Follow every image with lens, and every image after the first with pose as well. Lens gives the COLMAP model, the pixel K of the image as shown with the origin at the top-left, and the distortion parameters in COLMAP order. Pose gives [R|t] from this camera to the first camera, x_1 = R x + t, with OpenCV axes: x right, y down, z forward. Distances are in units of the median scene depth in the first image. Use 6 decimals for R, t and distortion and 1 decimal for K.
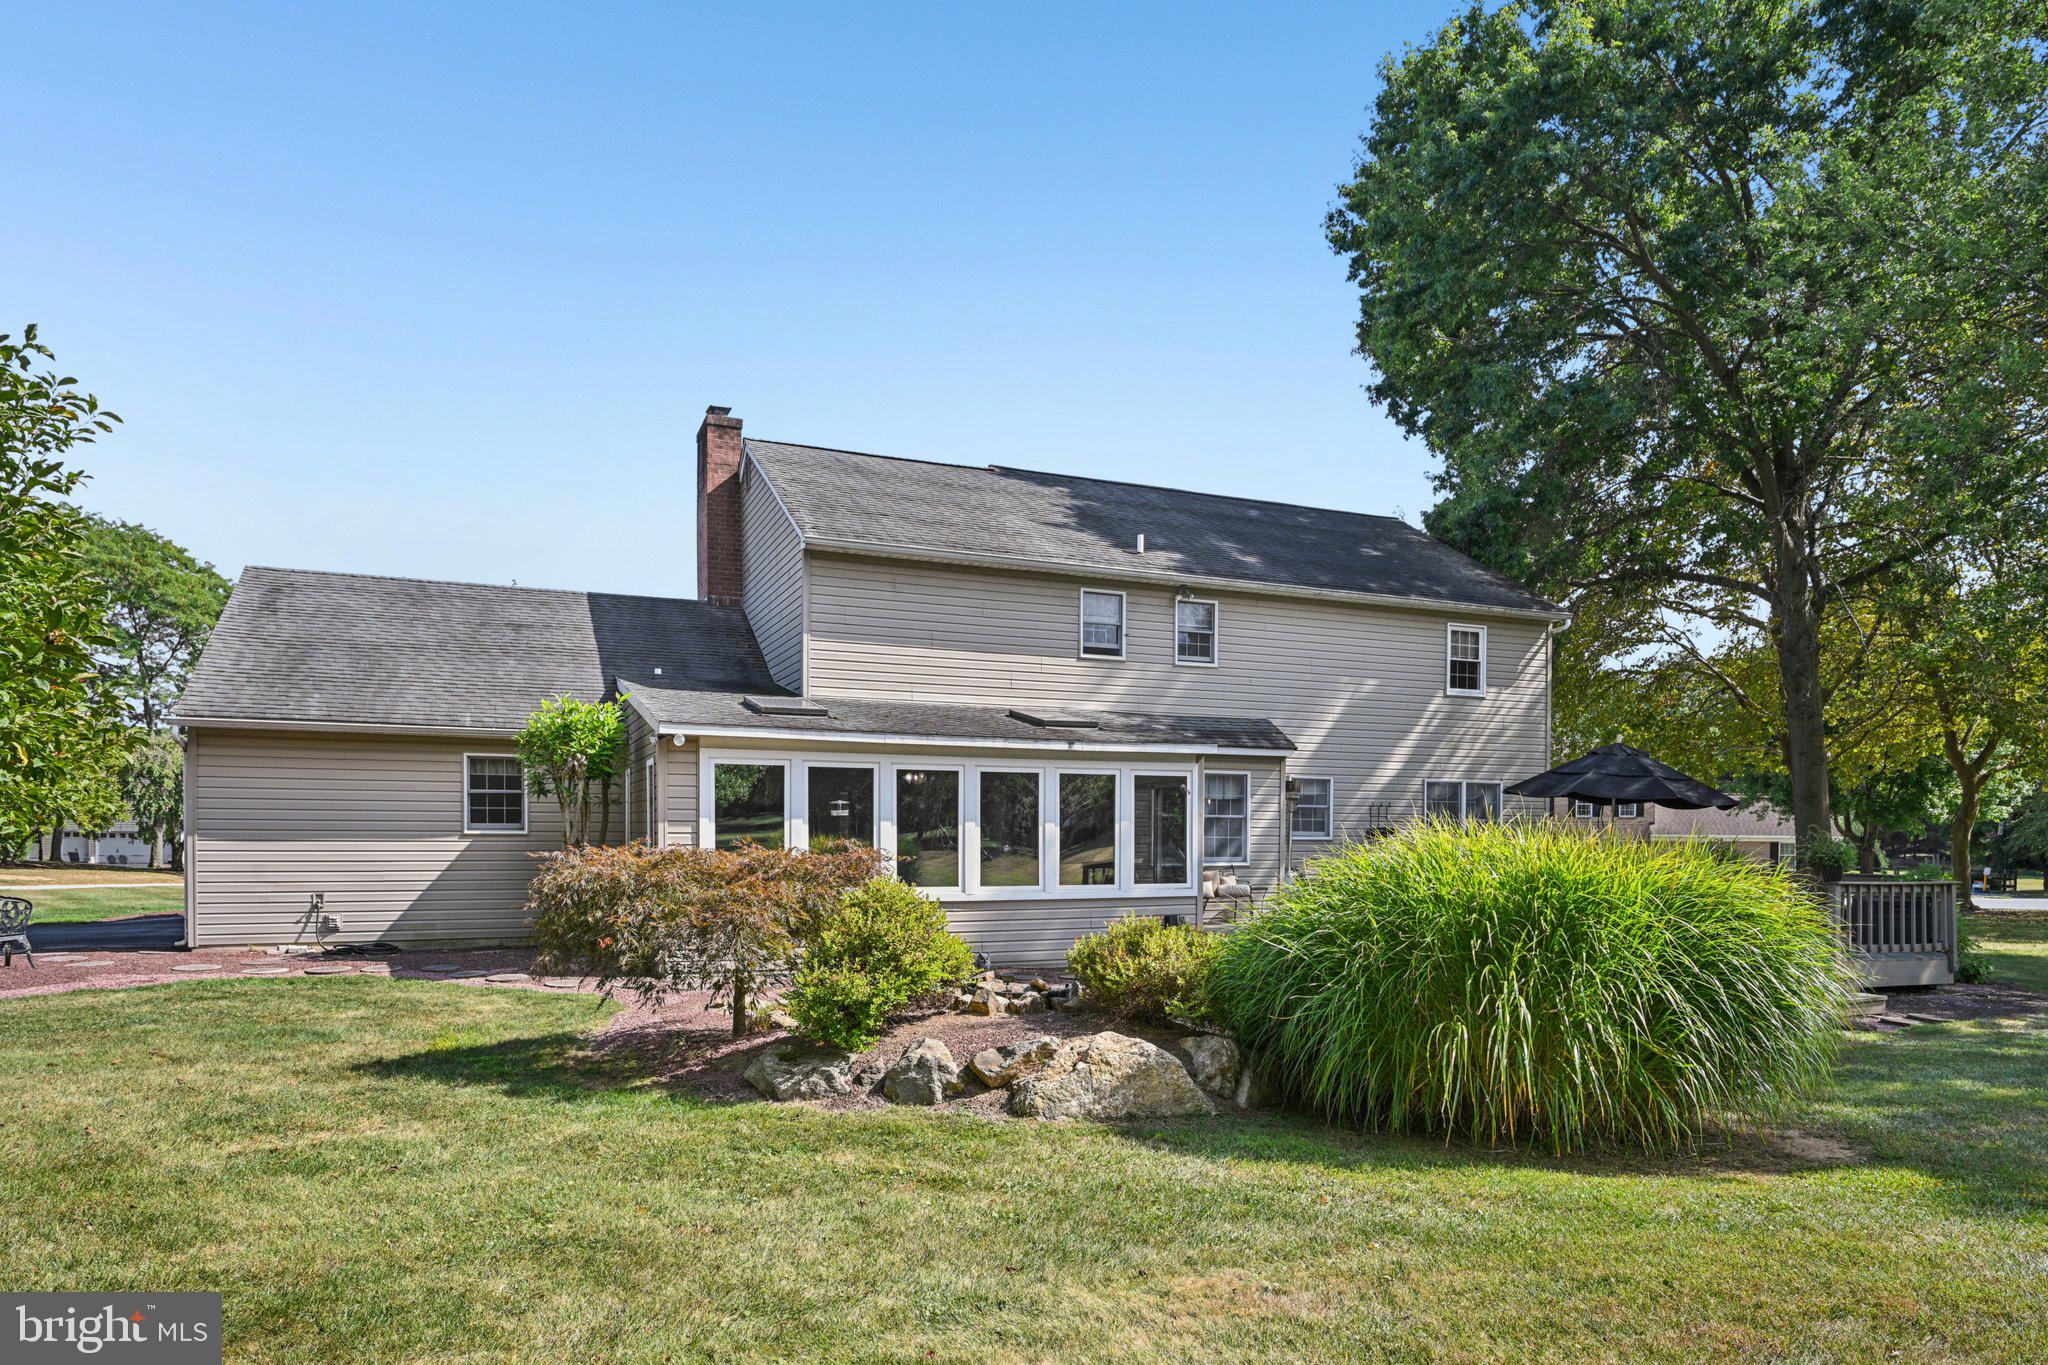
lens RADIAL K [[1200.8, 0, 1023.7], [0, 1200.8, 773.1], [0, 0, 1]] dist [-0.004536, -0.000823]
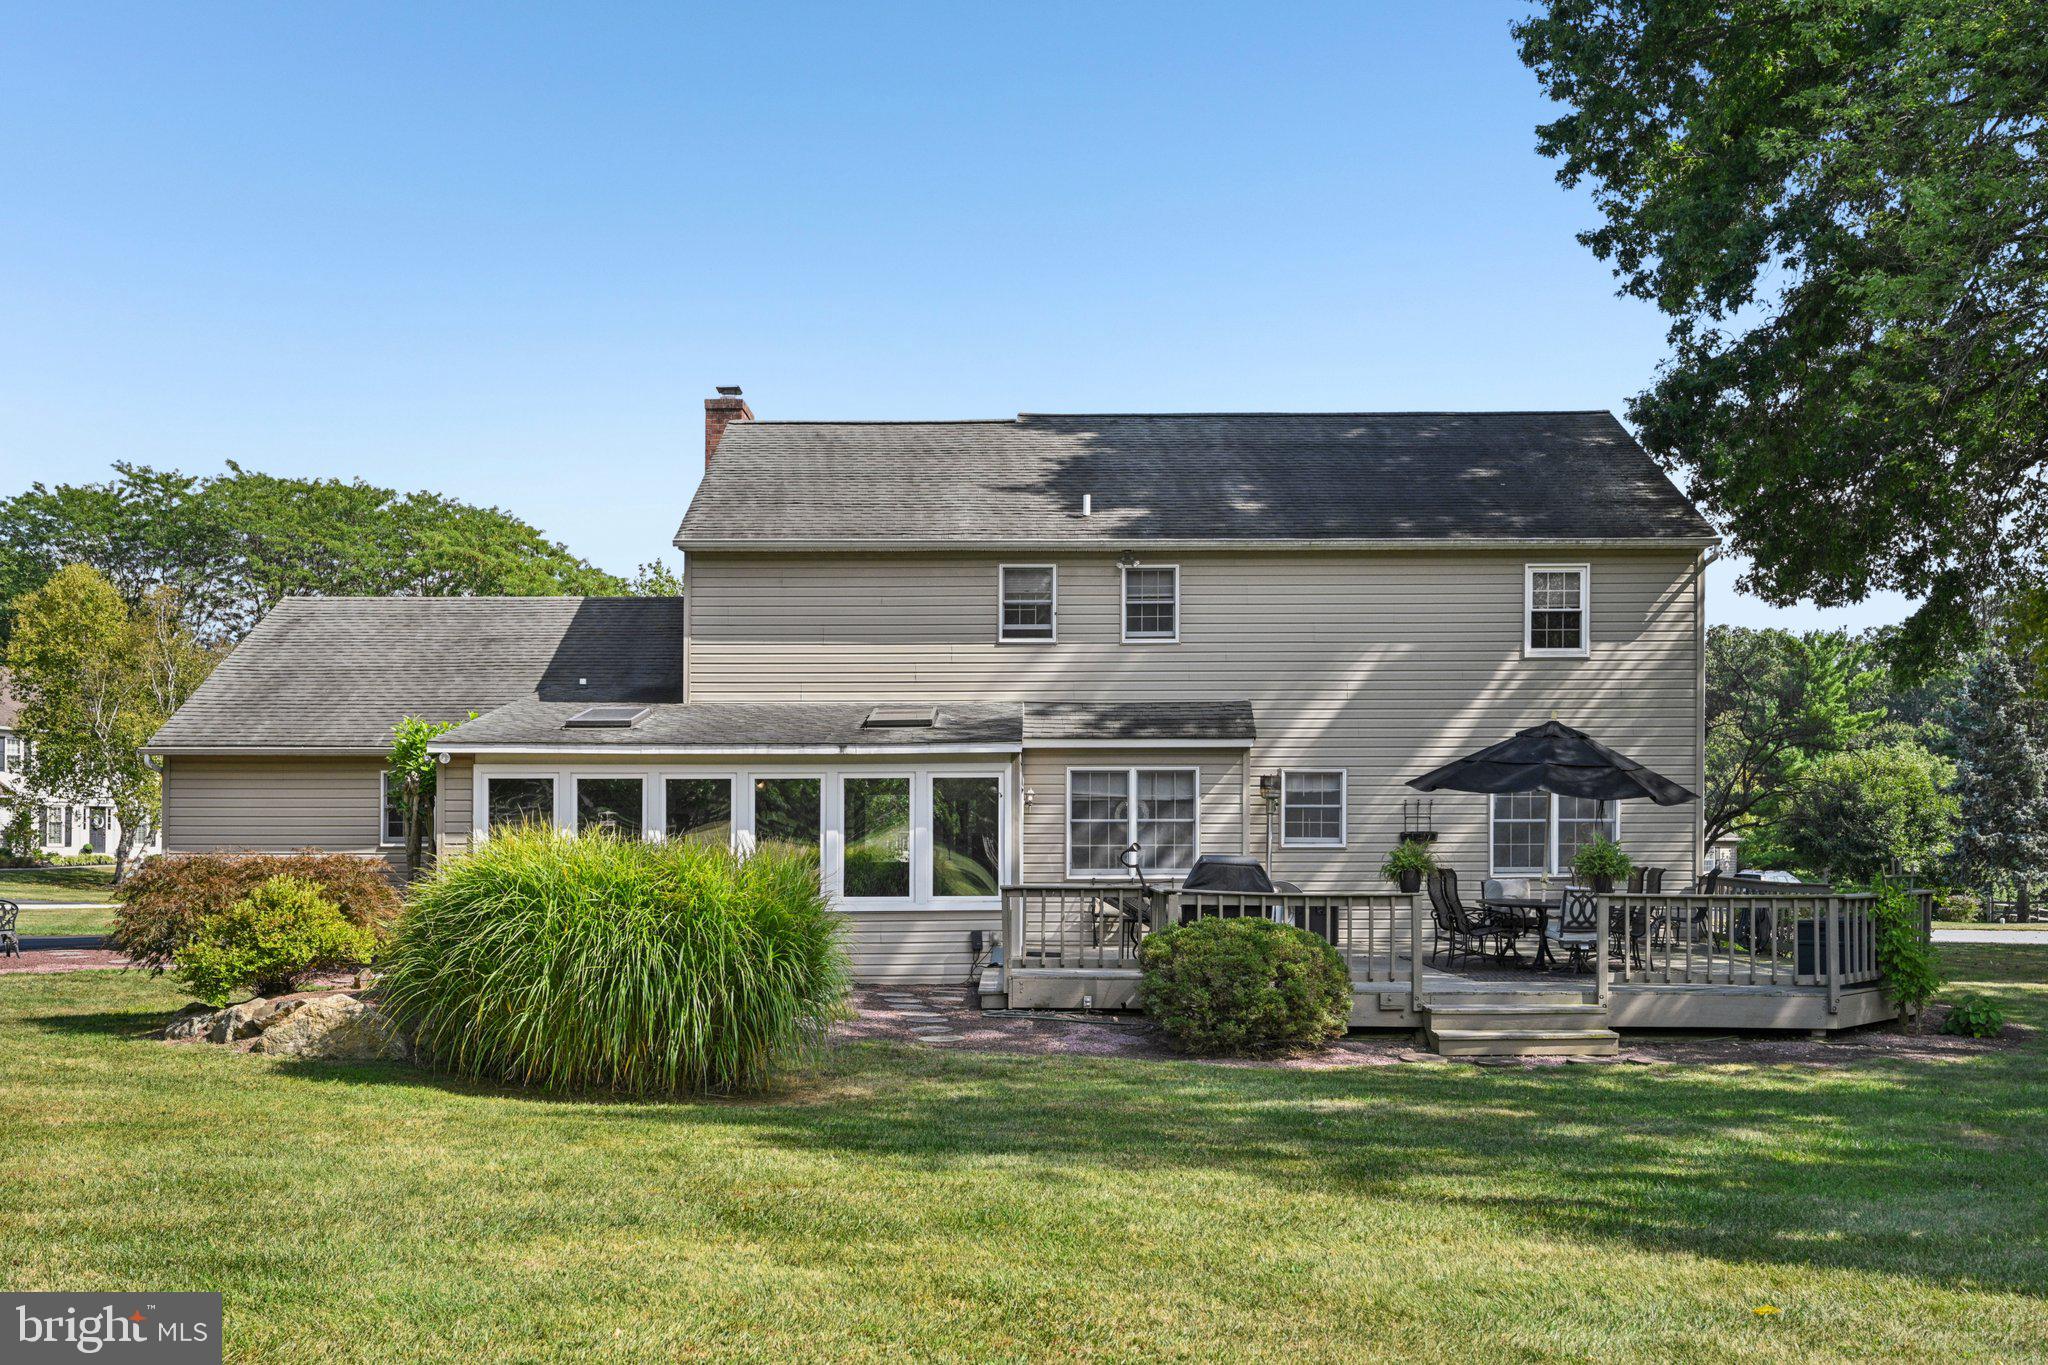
lens RADIAL K [[1728.5, 0, 1024.0], [0, 1728.5, 682.5], [0, 0, 1]] dist [-0.011379, 0.004101]
pose [[0.919757, -0.043818, -0.390036, 0.533414], [0.026484, 0.998412, -0.049712, -0.002930], [0.391595, 0.035394, 0.919457, -0.155000]]
